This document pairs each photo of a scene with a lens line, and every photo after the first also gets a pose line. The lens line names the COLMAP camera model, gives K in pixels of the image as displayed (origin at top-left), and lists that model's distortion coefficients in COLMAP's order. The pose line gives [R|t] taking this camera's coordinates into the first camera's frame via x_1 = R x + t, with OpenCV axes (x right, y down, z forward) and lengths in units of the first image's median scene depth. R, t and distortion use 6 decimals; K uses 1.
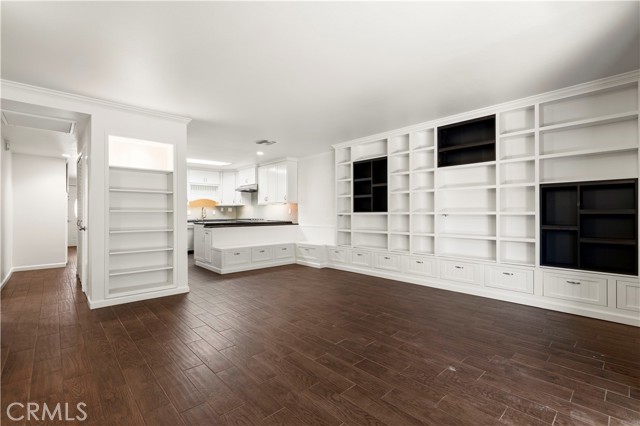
lens RADIAL K [[288.8, 0, 317.0], [0, 288.8, 213.0], [0, 0, 1]] dist [-0.005387, 0.003037]
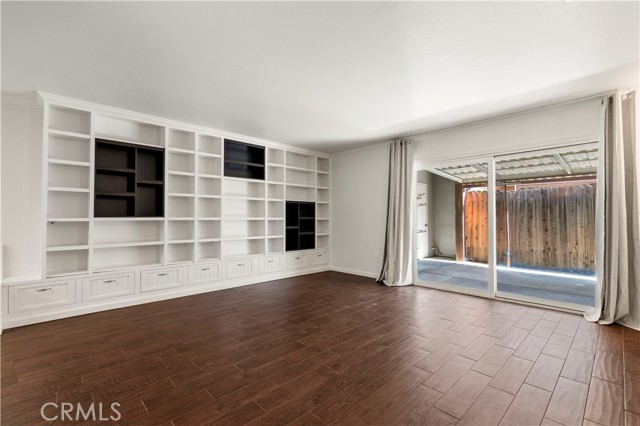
lens RADIAL K [[288.8, 0, 314.7], [0, 288.8, 213.9], [0, 0, 1]] dist [-0.005387, 0.003037]
pose [[-0.014828, 0.016060, 0.999761, -0.509744], [-0.000552, 0.999871, -0.016070, -0.000326], [-0.999890, -0.000790, -0.014817, 0.527126]]
